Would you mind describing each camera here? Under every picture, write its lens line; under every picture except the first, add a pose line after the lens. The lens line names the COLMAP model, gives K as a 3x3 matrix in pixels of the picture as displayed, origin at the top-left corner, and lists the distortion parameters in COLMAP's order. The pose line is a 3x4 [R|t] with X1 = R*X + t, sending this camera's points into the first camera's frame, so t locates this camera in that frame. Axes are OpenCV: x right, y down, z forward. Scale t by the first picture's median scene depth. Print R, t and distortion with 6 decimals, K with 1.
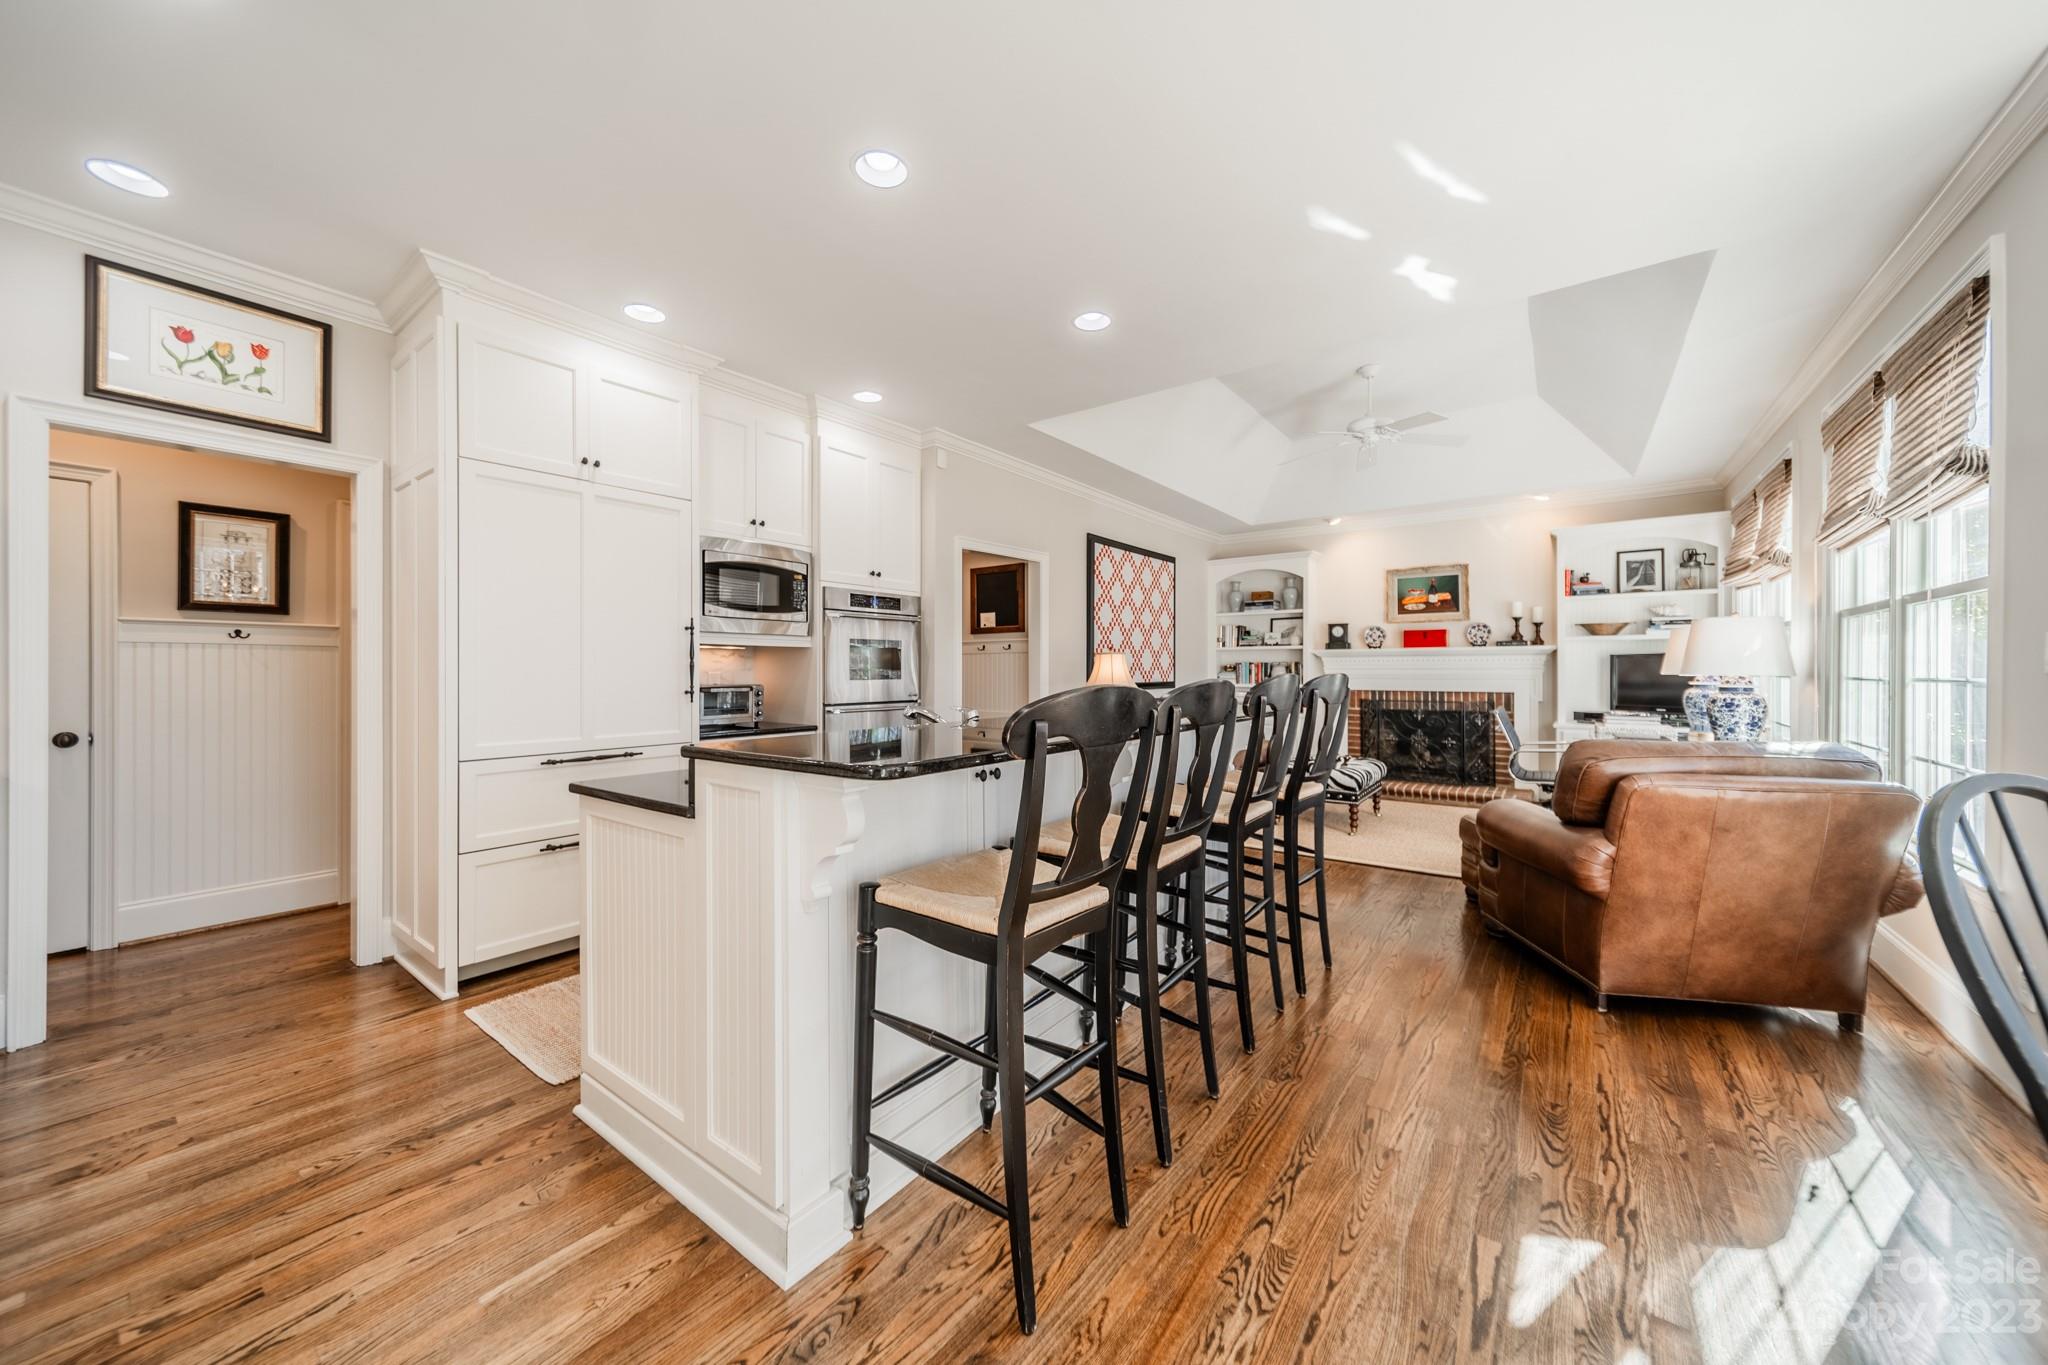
lens RADIAL K [[727.6, 0, 1037.5], [0, 727.6, 673.0], [0, 0, 1]] dist [0.005093, 0.000061]
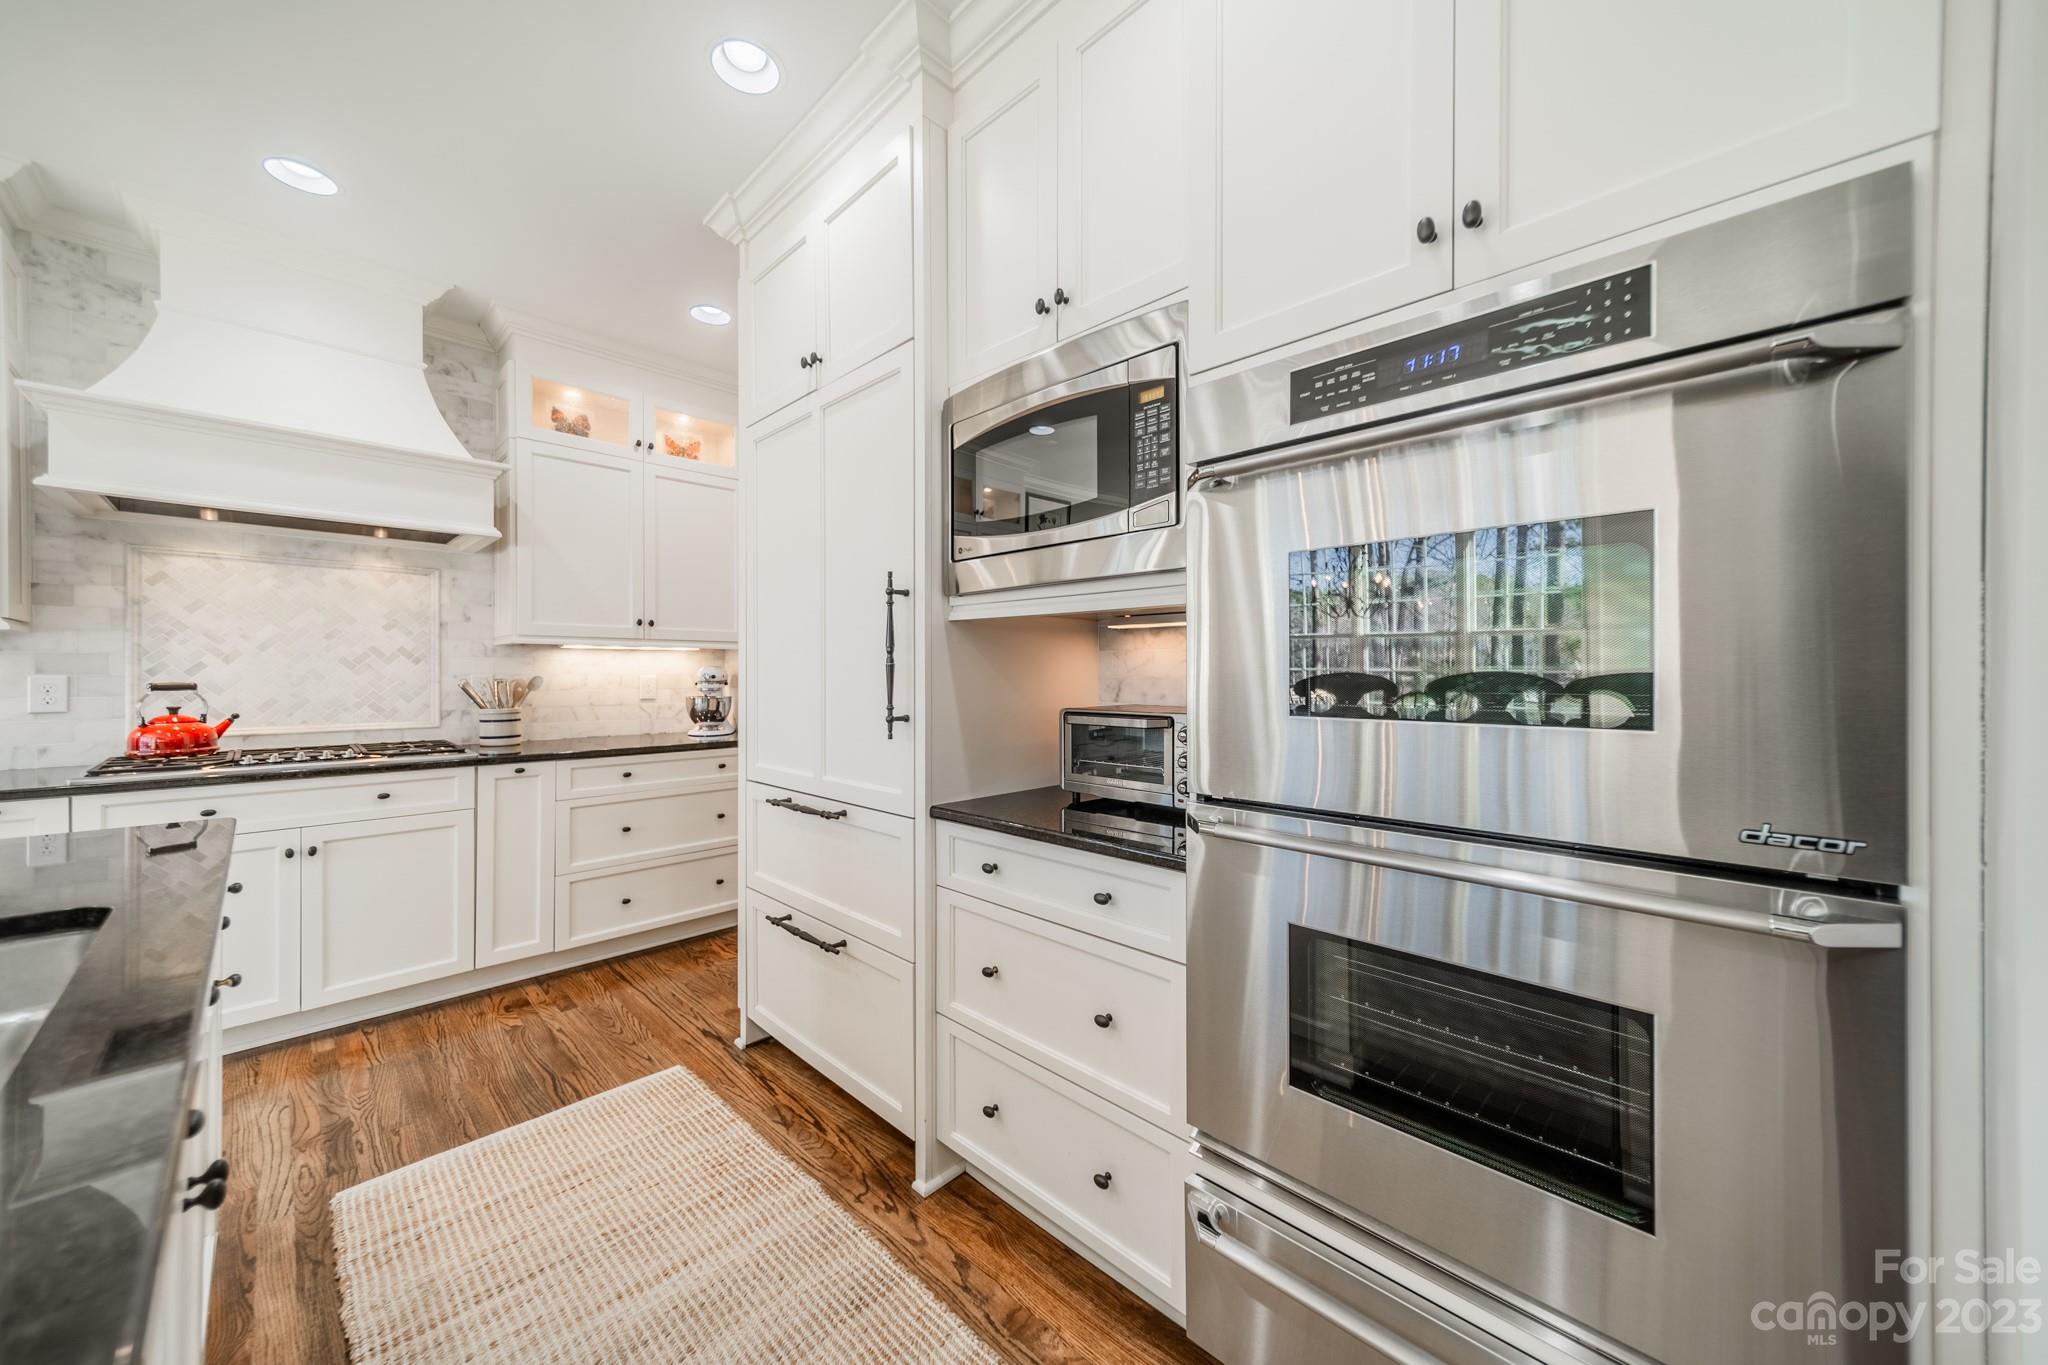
lens RADIAL K [[727.6, 0, 1053.2], [0, 727.6, 674.9], [0, 0, 1]] dist [0.005093, 0.000061]
pose [[-0.144799, 0.001359, -0.989460, 0.013519], [-0.000471, 0.999999, 0.001442, -0.004104], [0.989461, 0.000675, -0.144798, 1.338103]]
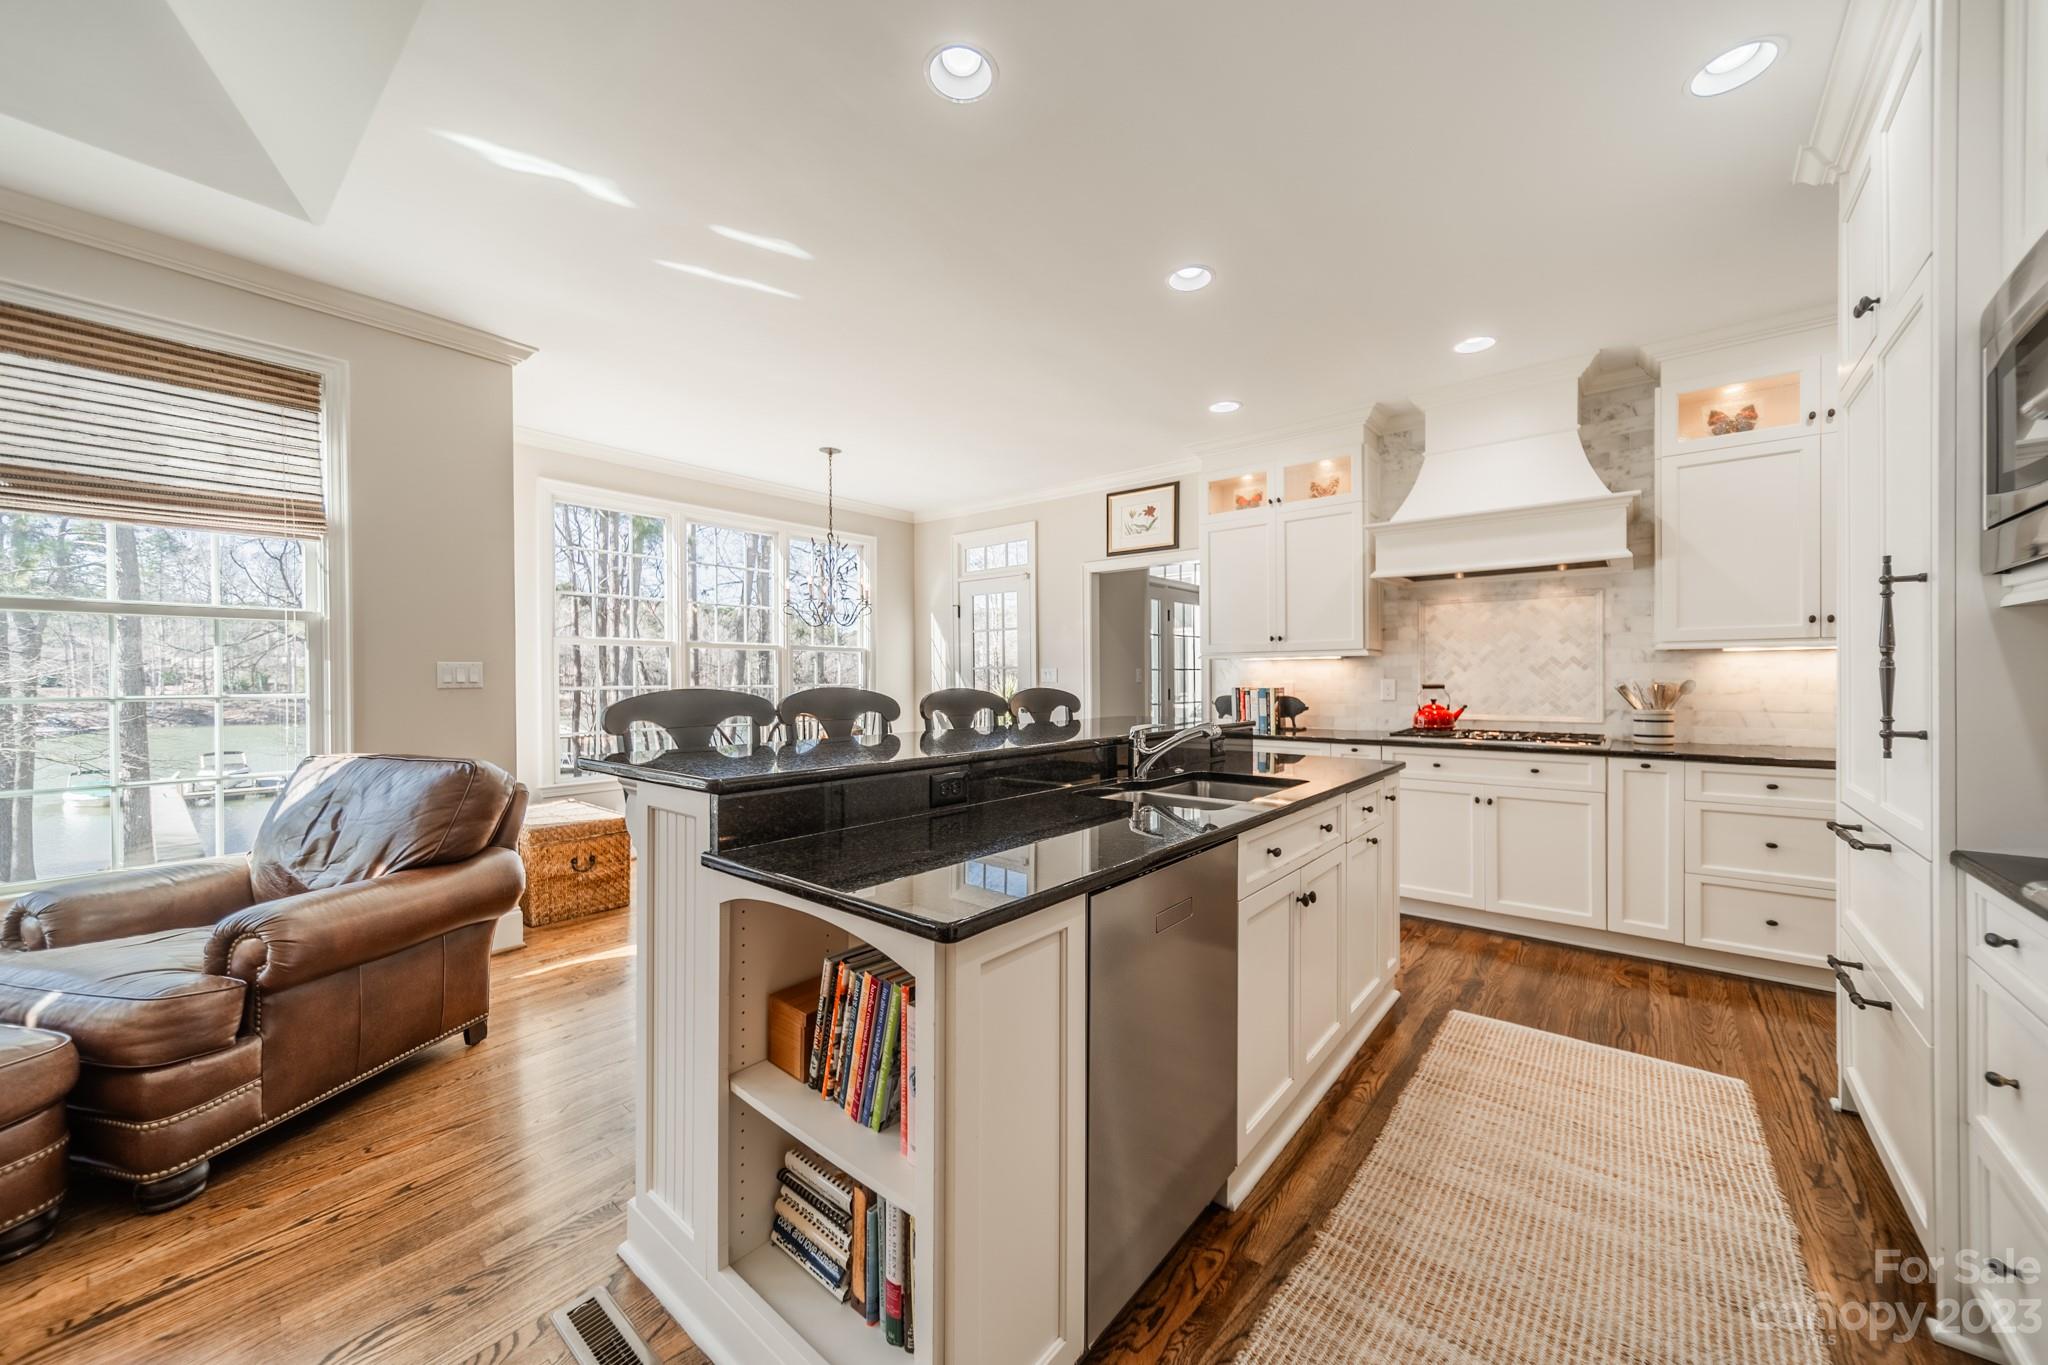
lens RADIAL K [[727.6, 0, 1016.1], [0, 727.6, 681.0], [0, 0, 1]] dist [0.005093, 0.000061]
pose [[-0.997188, 0.003726, 0.074852, -0.001666], [0.003963, 0.999988, 0.003018, -0.006339], [-0.074840, 0.003306, -0.997190, 1.605007]]
